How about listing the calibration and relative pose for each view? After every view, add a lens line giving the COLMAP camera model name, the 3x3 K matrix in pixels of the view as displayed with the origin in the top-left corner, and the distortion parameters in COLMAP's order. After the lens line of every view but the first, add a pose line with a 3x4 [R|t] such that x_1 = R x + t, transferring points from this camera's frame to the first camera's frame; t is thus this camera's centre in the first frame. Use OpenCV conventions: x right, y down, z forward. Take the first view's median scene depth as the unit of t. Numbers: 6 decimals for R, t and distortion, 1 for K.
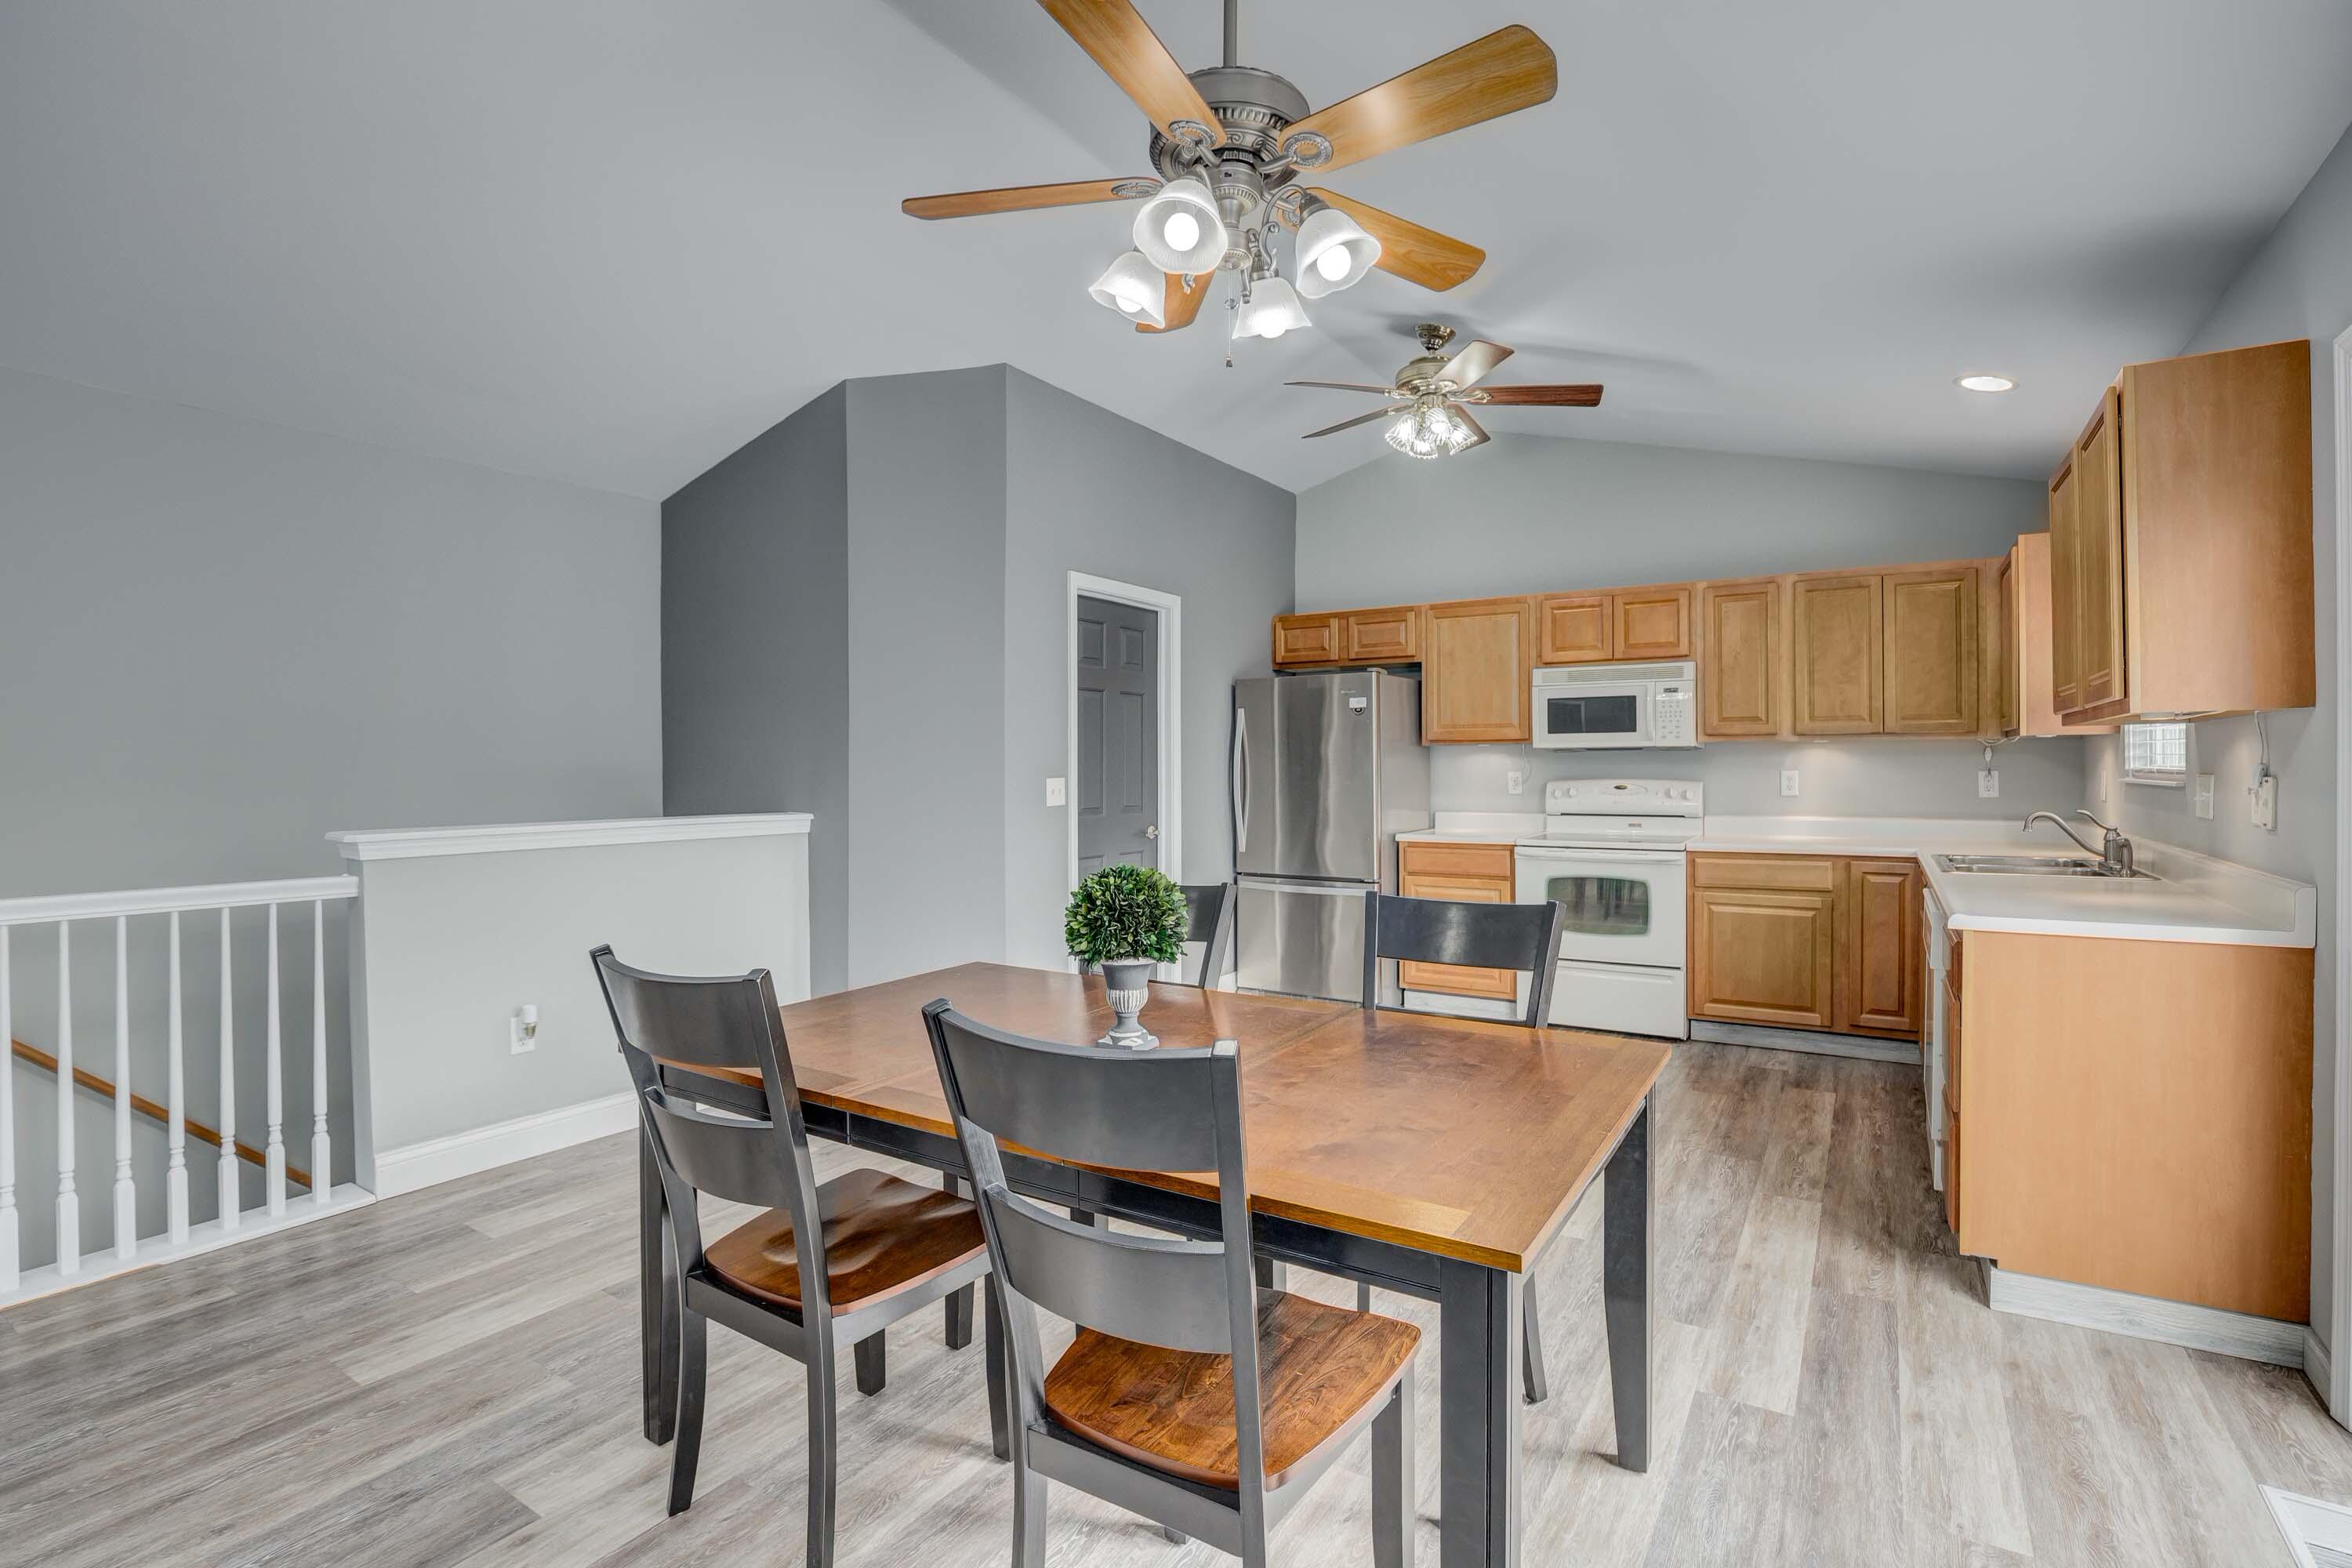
lens RADIAL K [[1091.4, 0, 1198.2], [0, 1091.4, 763.8], [0, 0, 1]] dist [-0.036101, 0.006863]
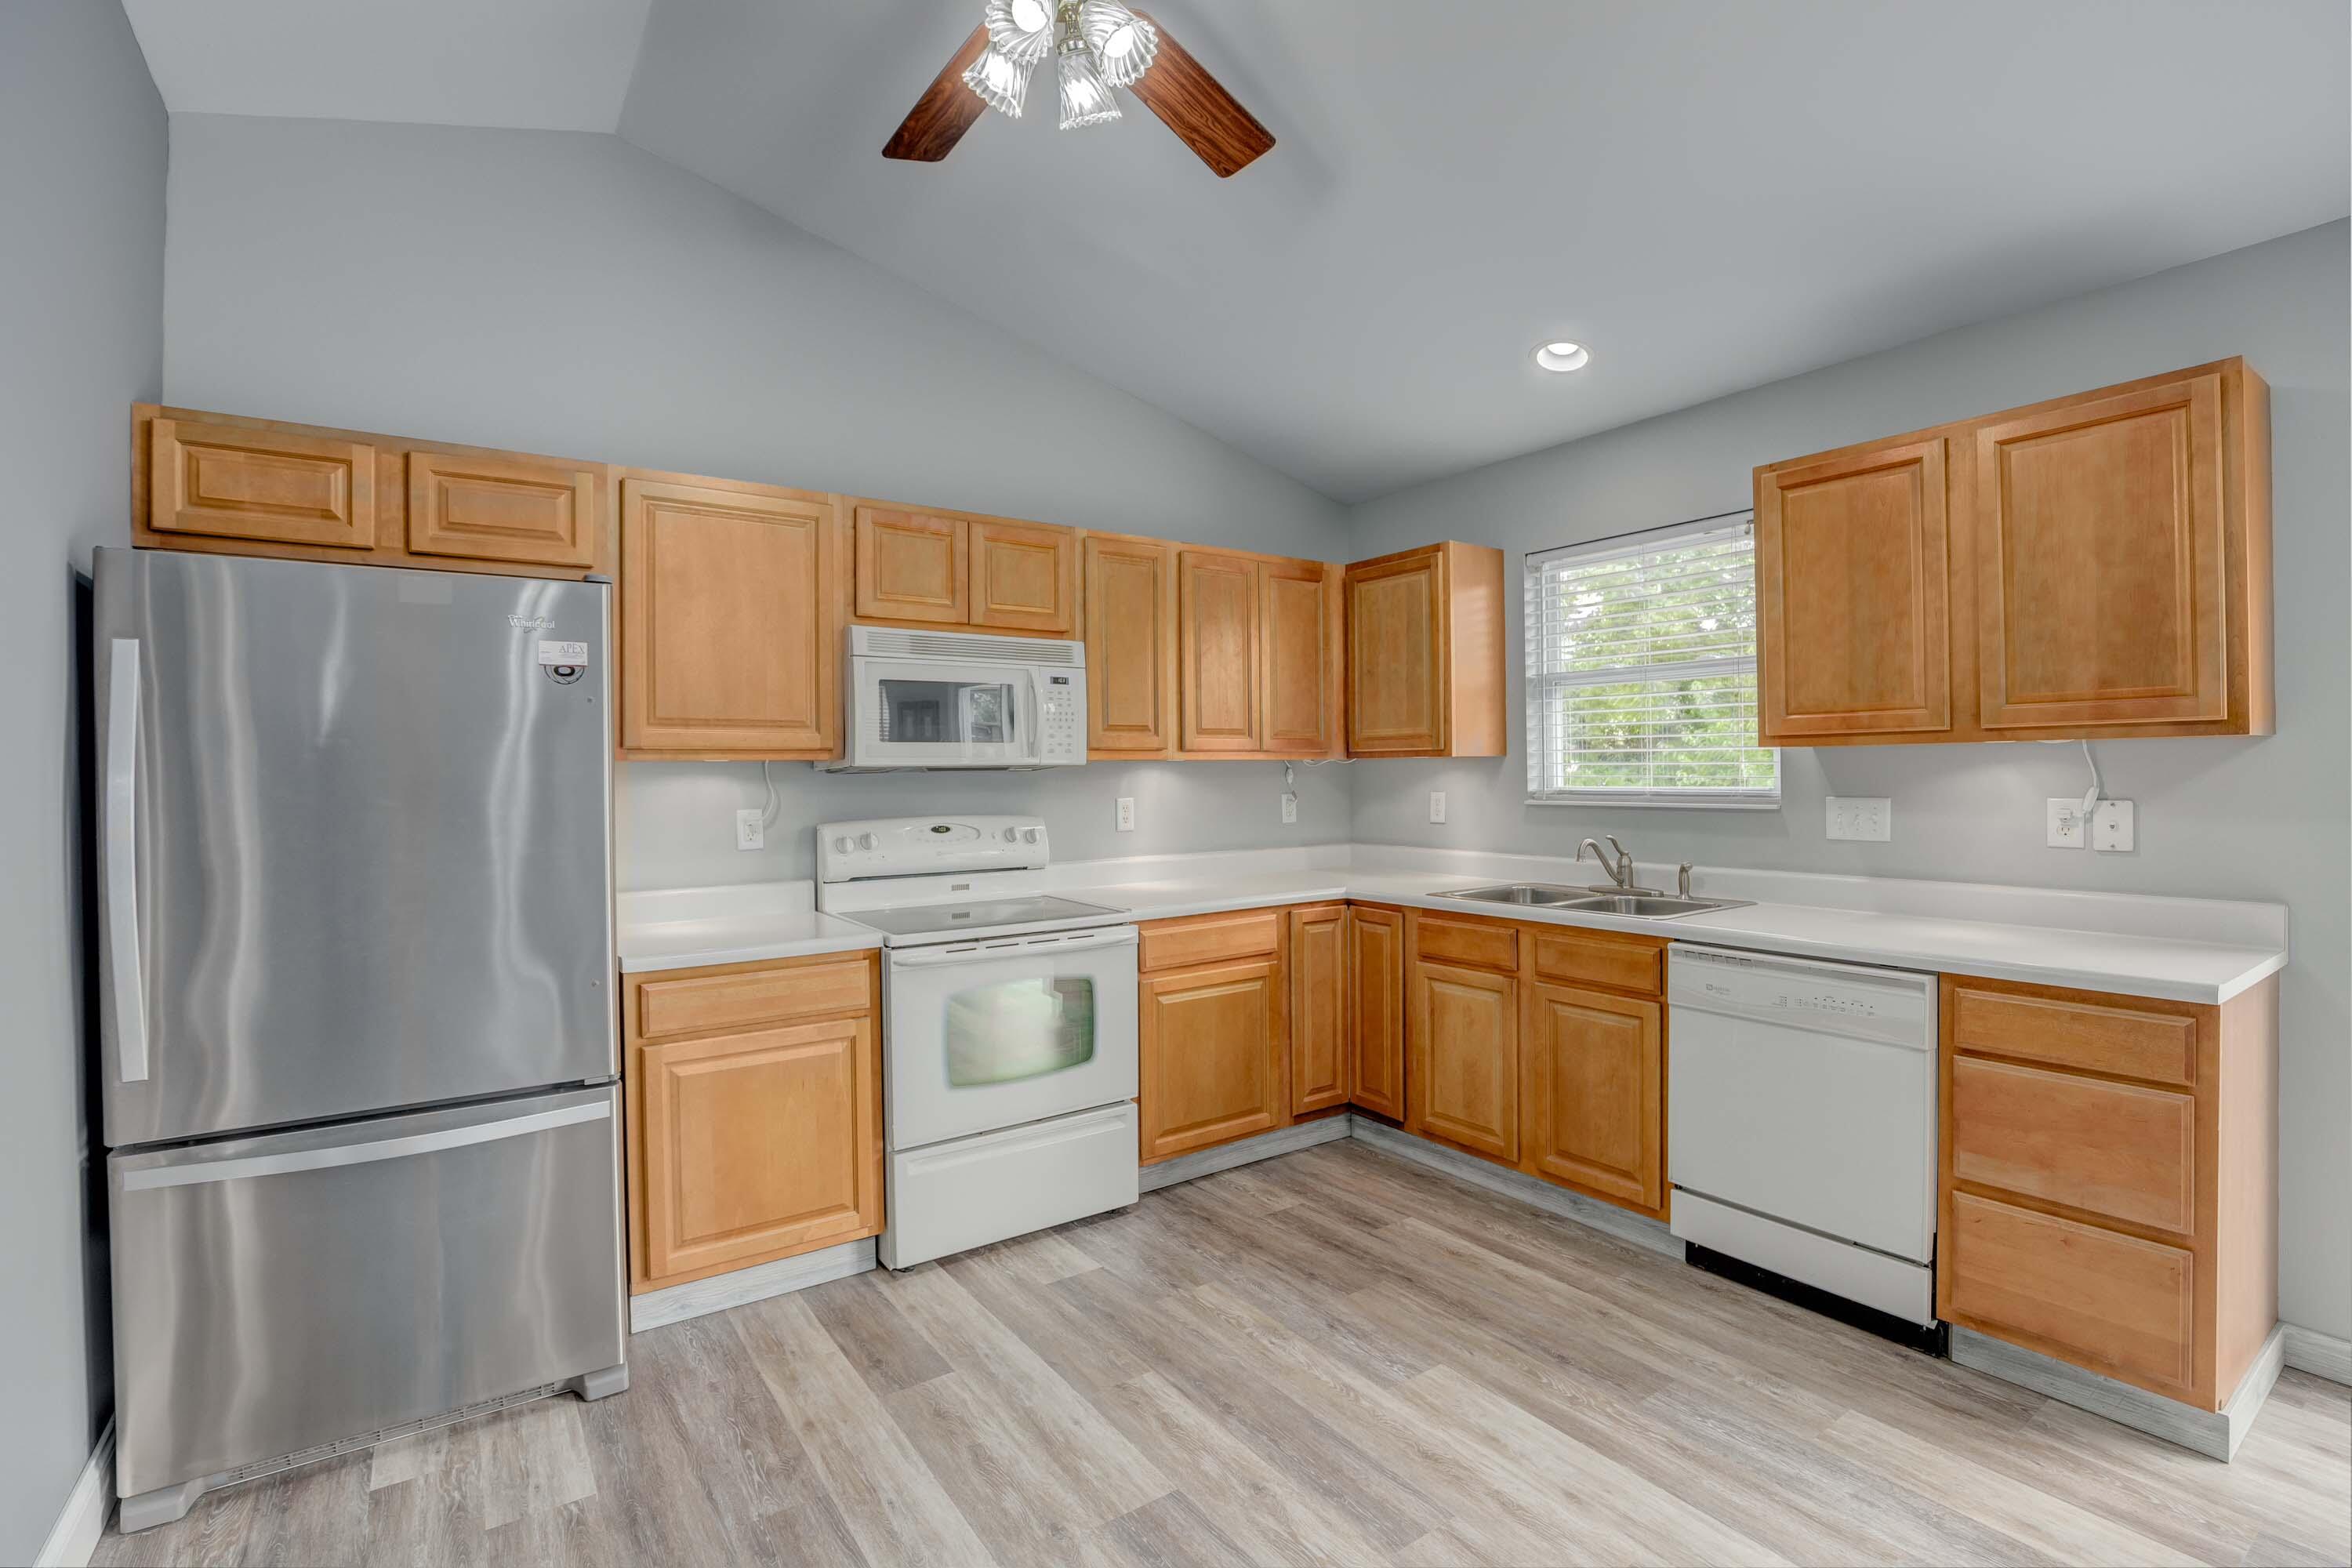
lens RADIAL K [[1075.9, 0, 1177.4], [0, 1075.9, 776.3], [0, 0, 1]] dist [-0.029655, 0.000096]
pose [[0.392223, -0.003274, 0.919864, -0.146366], [0.007291, 0.999973, 0.000451, -0.009471], [-0.919841, 0.006530, 0.392237, 0.702102]]
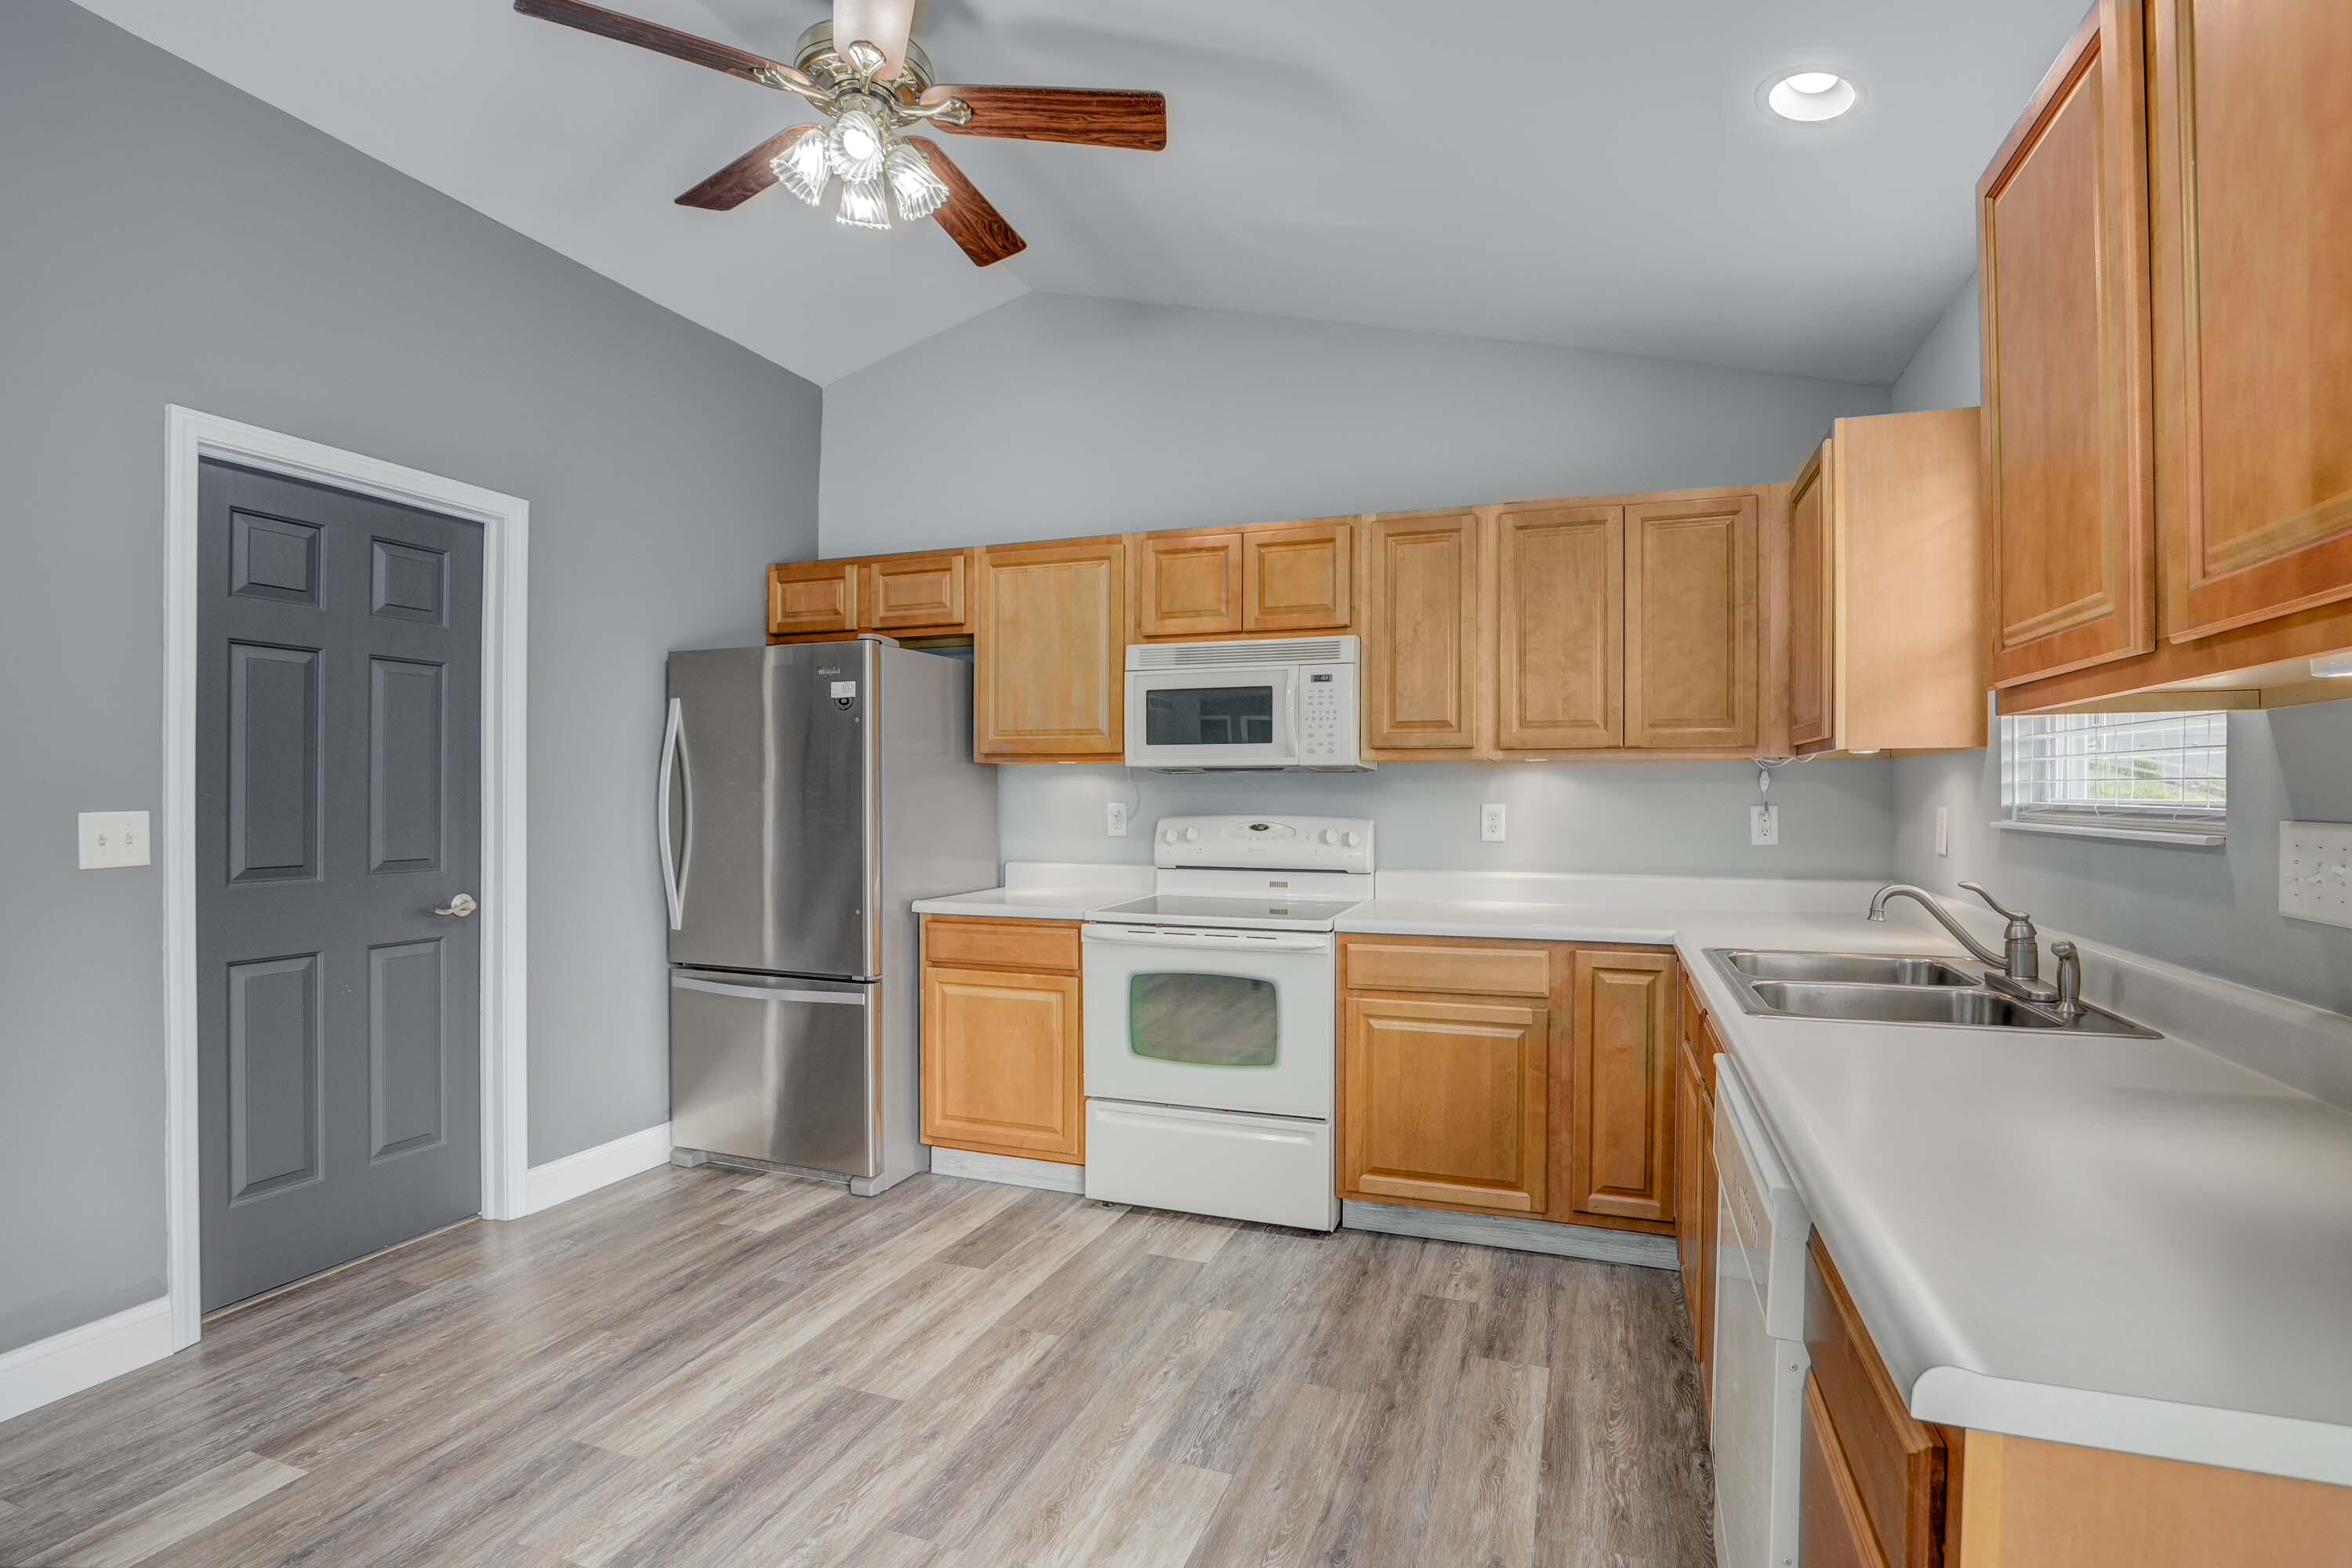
lens RADIAL K [[1098.9, 0, 1201.3], [0, 1098.9, 794.7], [0, 0, 1]] dist [-0.029012, 0.000112]
pose [[0.976897, 0.006303, 0.213617, 0.235826], [-0.006989, 0.999973, 0.002455, 0.000284], [-0.213596, -0.003891, 0.976914, 0.391458]]
